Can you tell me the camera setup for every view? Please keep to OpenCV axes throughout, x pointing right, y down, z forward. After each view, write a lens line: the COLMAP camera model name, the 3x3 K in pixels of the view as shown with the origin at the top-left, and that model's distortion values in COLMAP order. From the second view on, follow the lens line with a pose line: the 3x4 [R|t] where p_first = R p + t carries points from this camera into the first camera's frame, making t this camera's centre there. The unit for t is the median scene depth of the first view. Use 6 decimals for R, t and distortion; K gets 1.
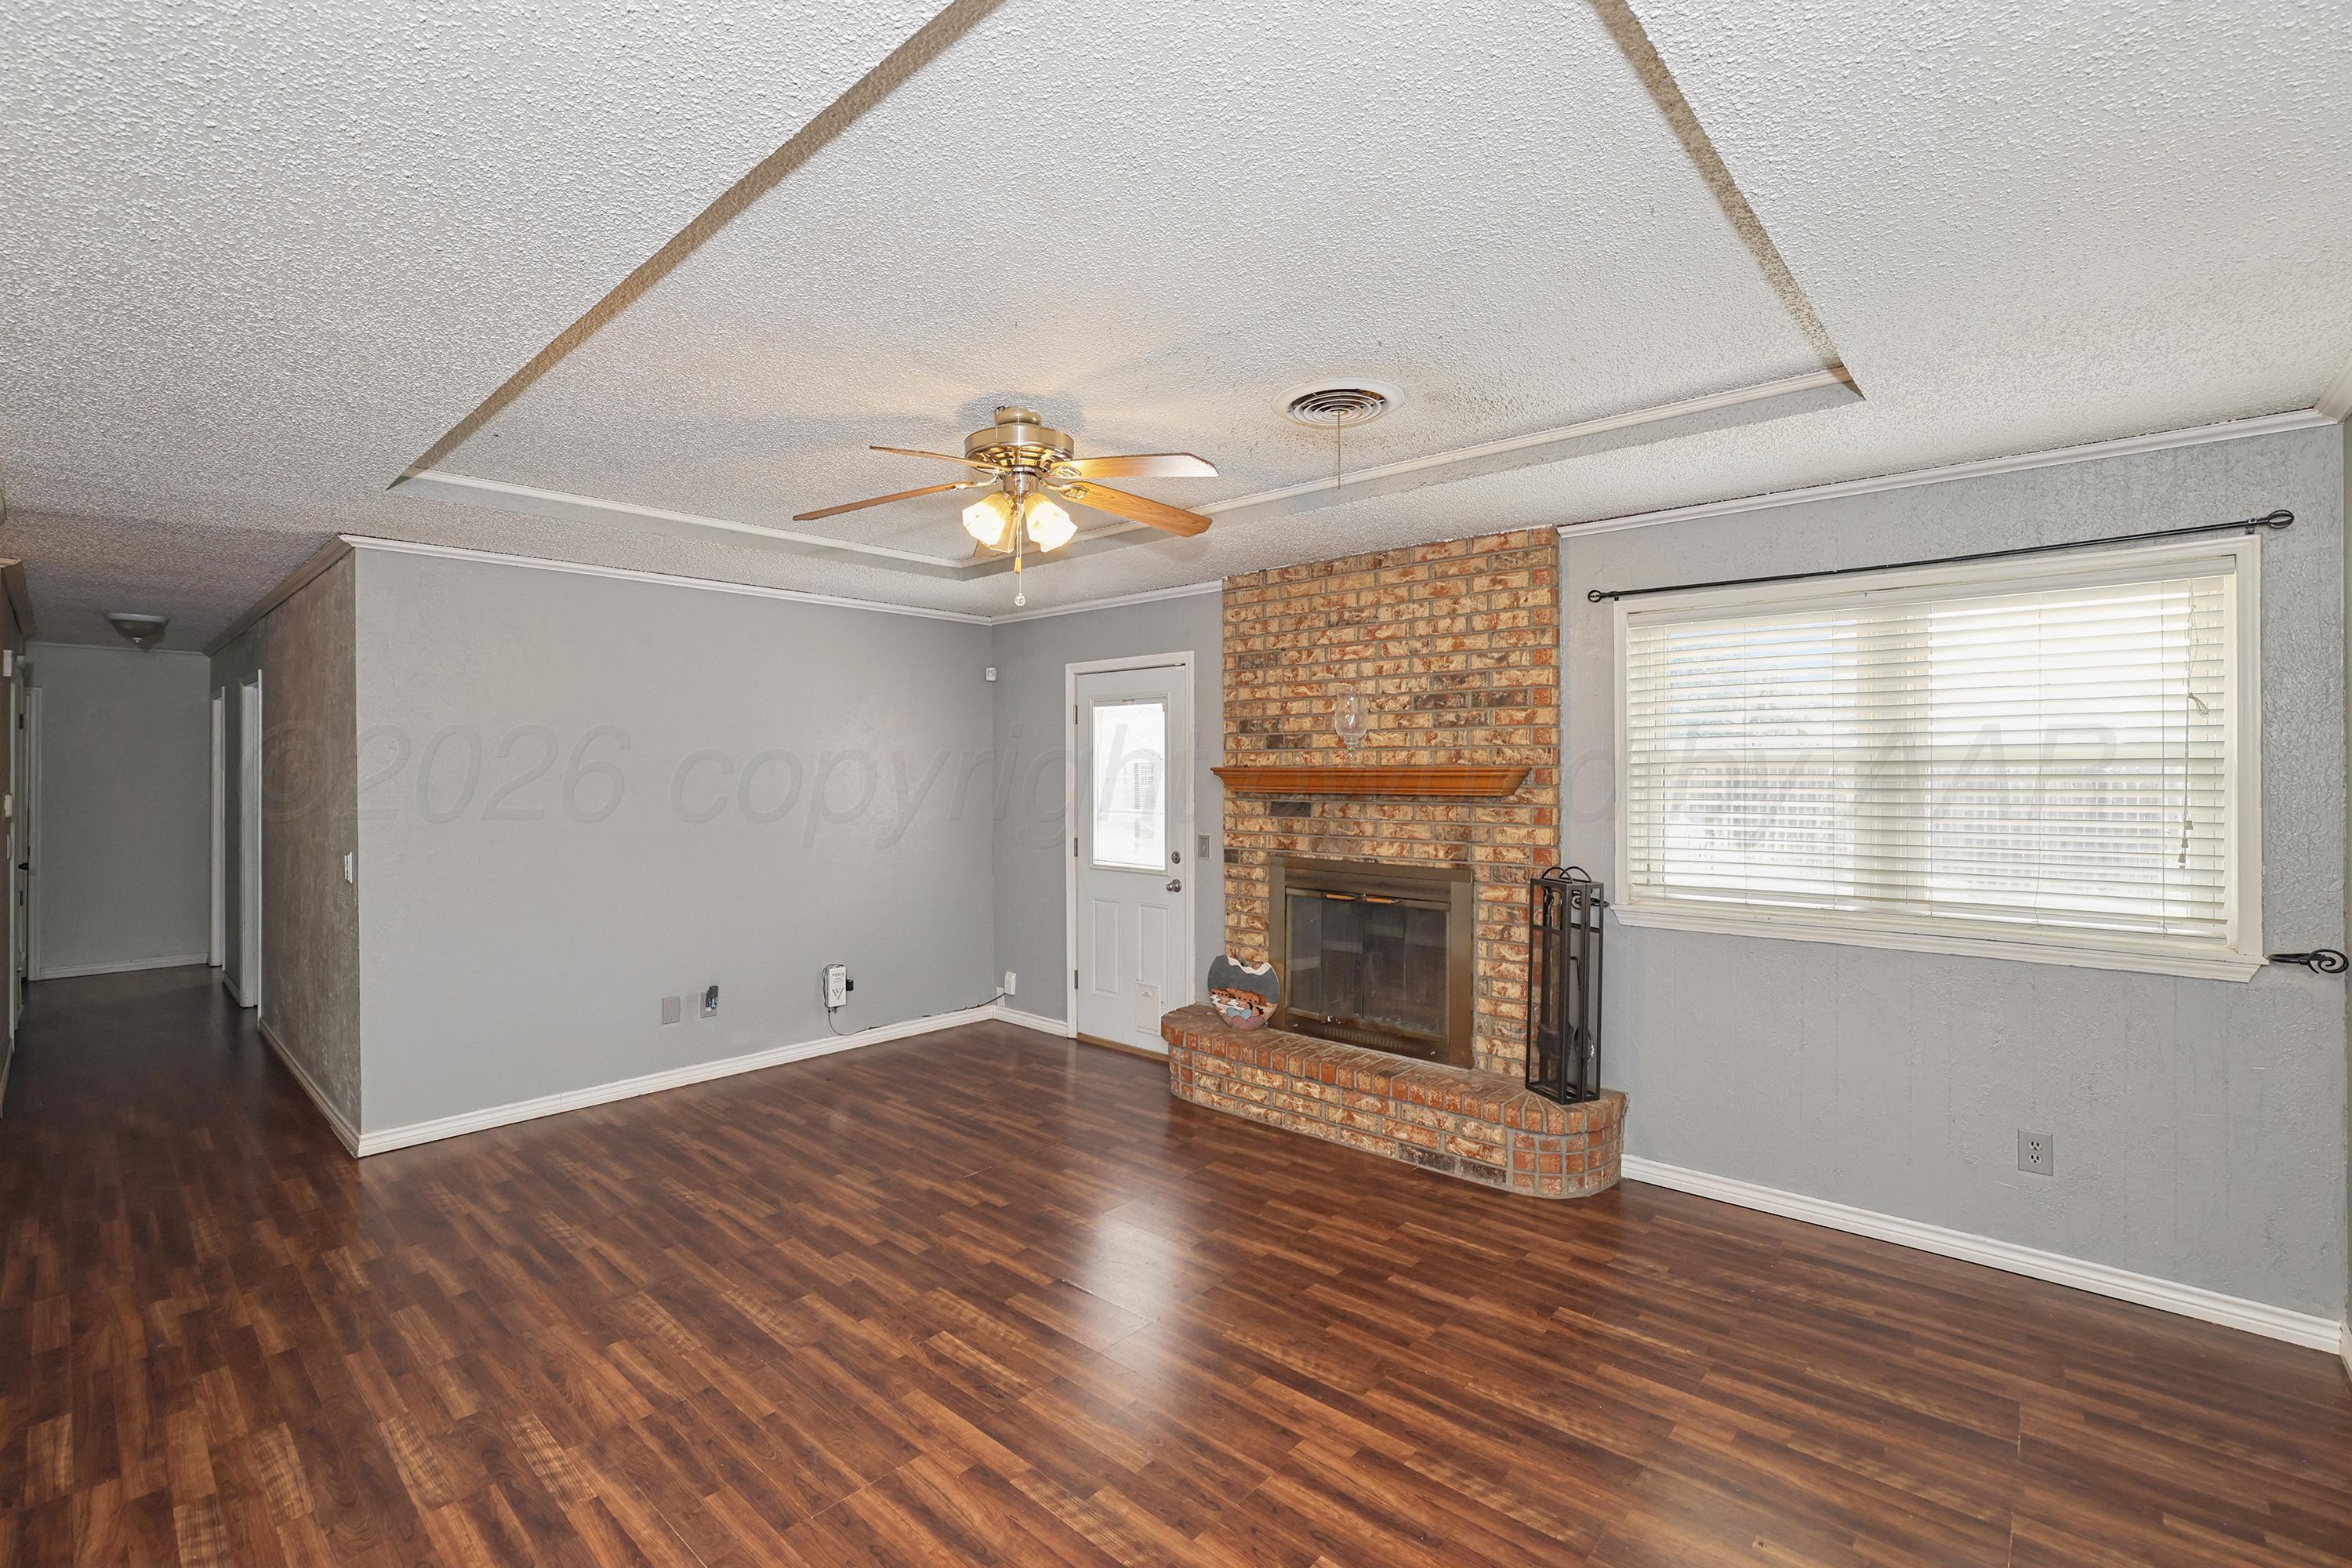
lens RADIAL K [[1018.3, 0, 1185.3], [0, 1018.3, 780.4], [0, 0, 1]] dist [-0.039165, 0.007467]
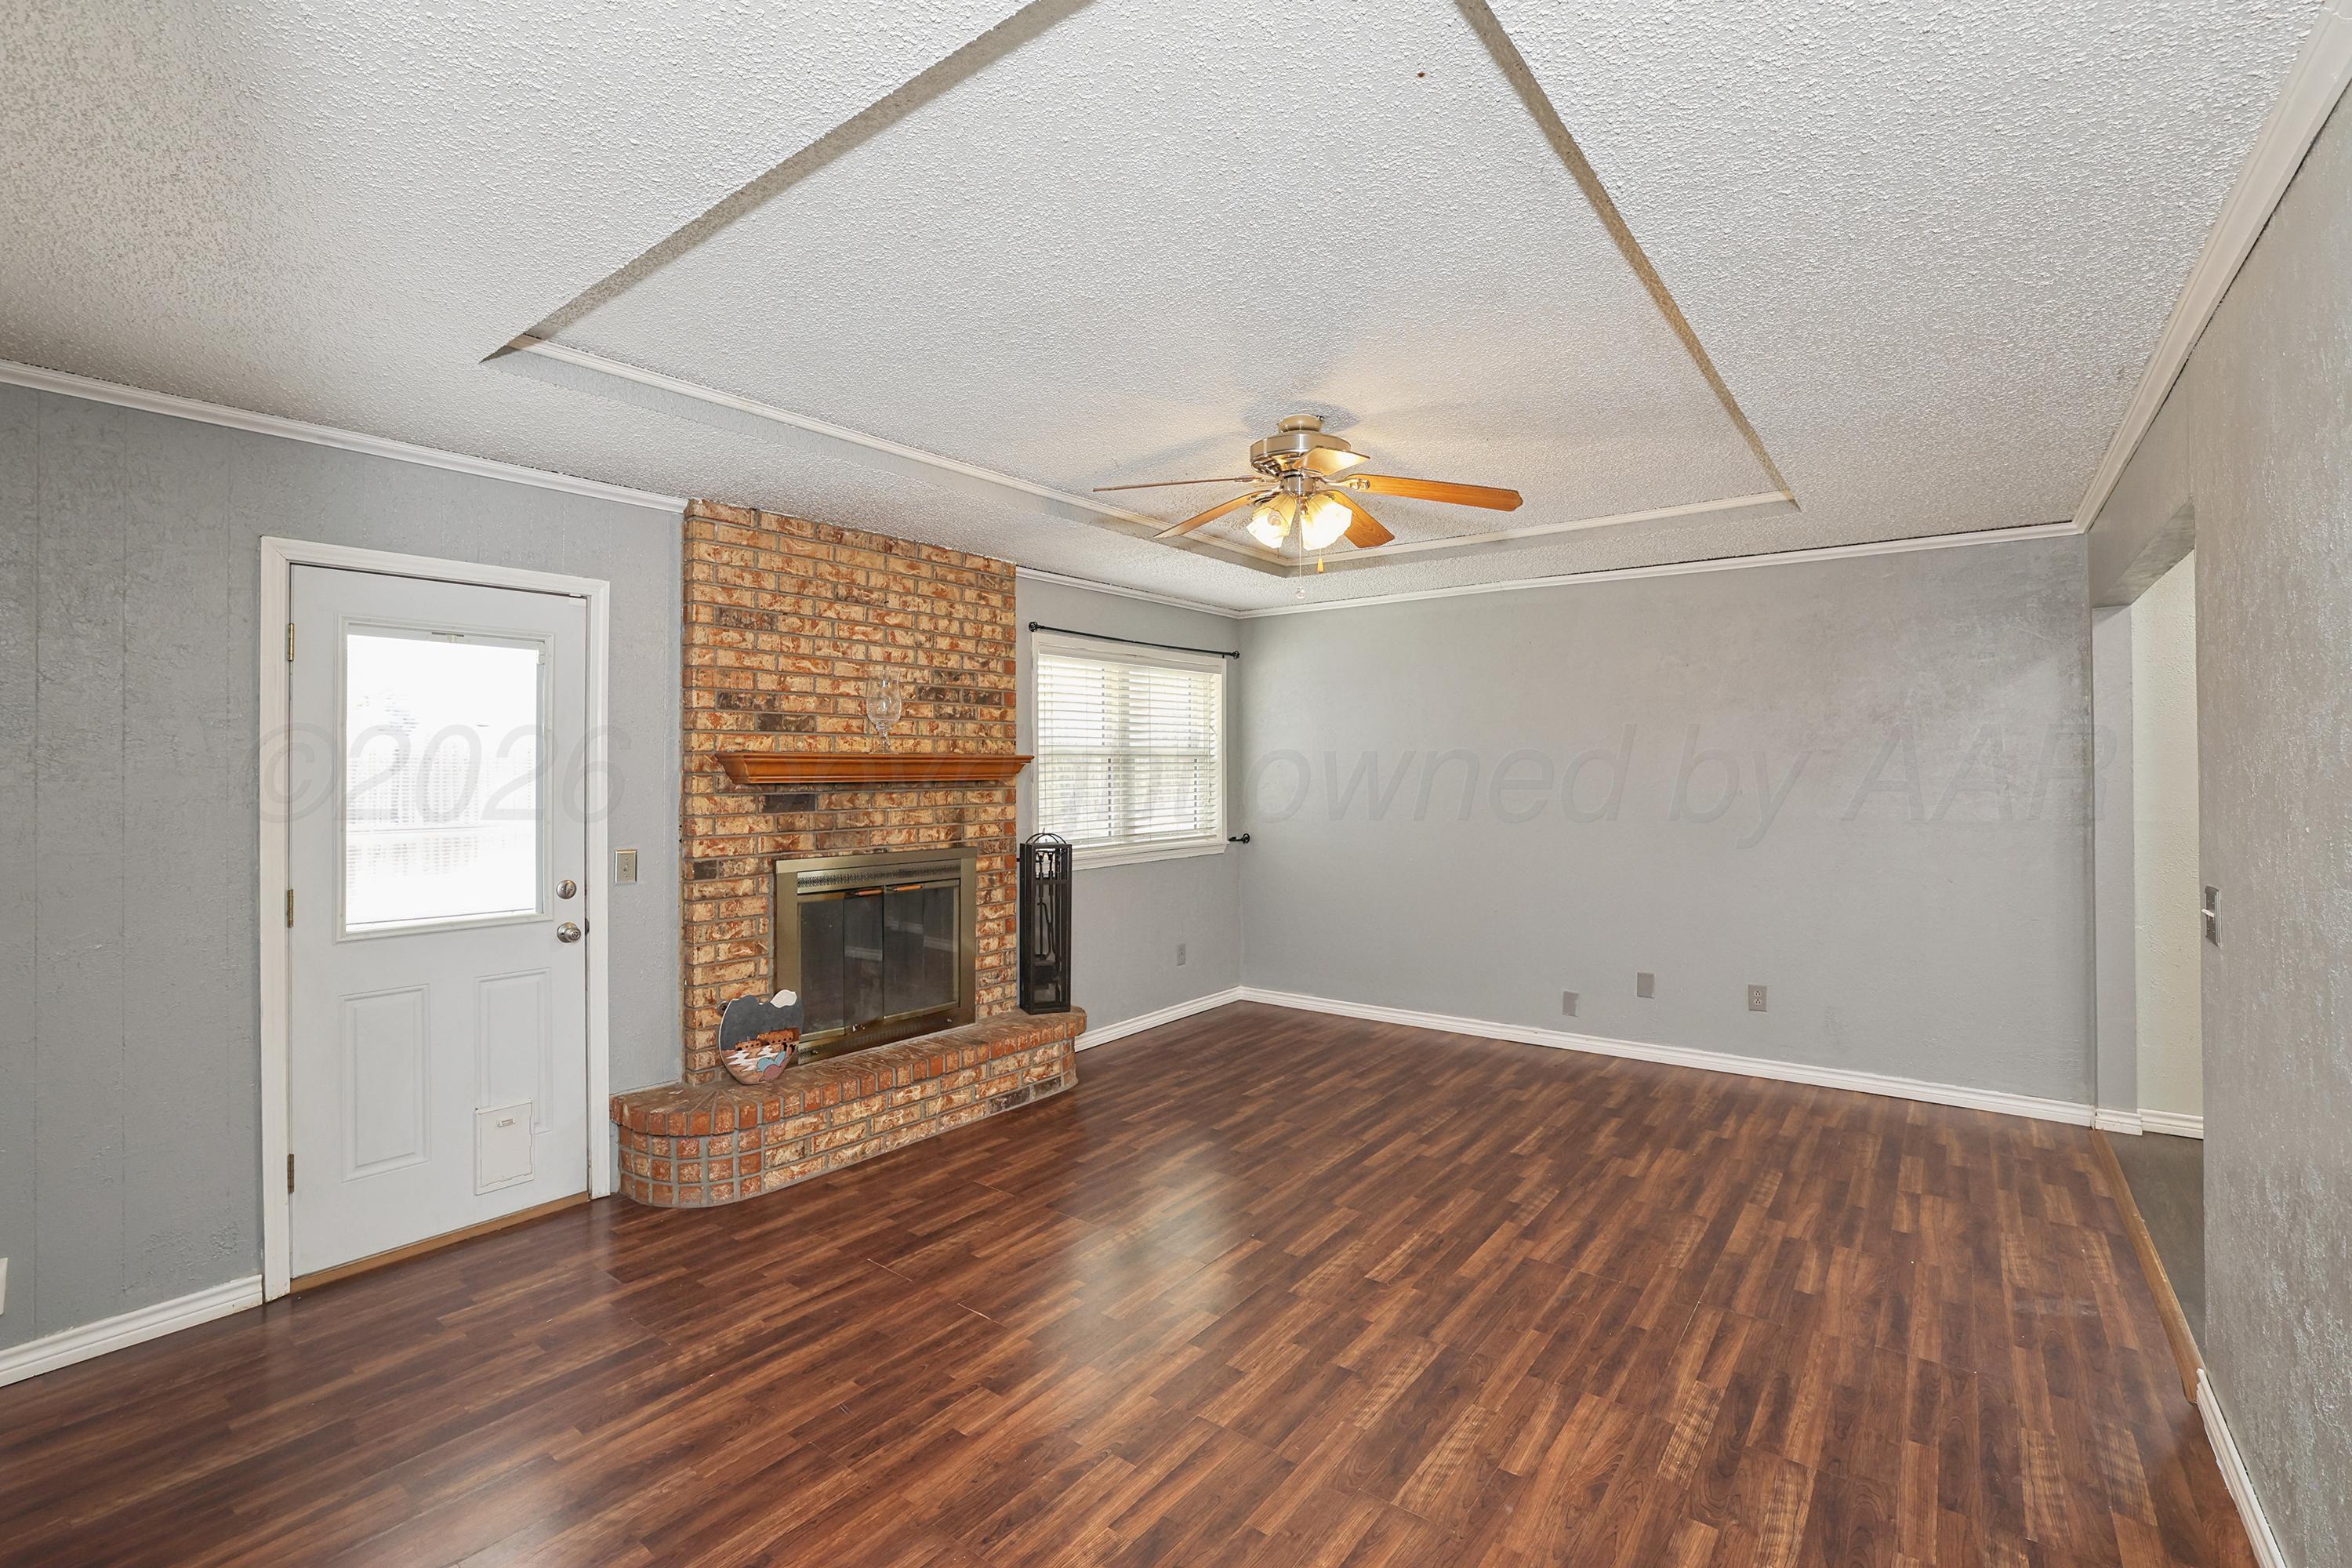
lens RADIAL K [[1018.3, 0, 1166.7], [0, 1018.3, 768.3], [0, 0, 1]] dist [-0.039165, 0.007467]
pose [[-0.048265, 0.000808, 0.998834, -0.862144], [0.013220, 0.999913, -0.000170, 0.004201], [-0.998747, 0.013196, -0.048272, 0.833685]]
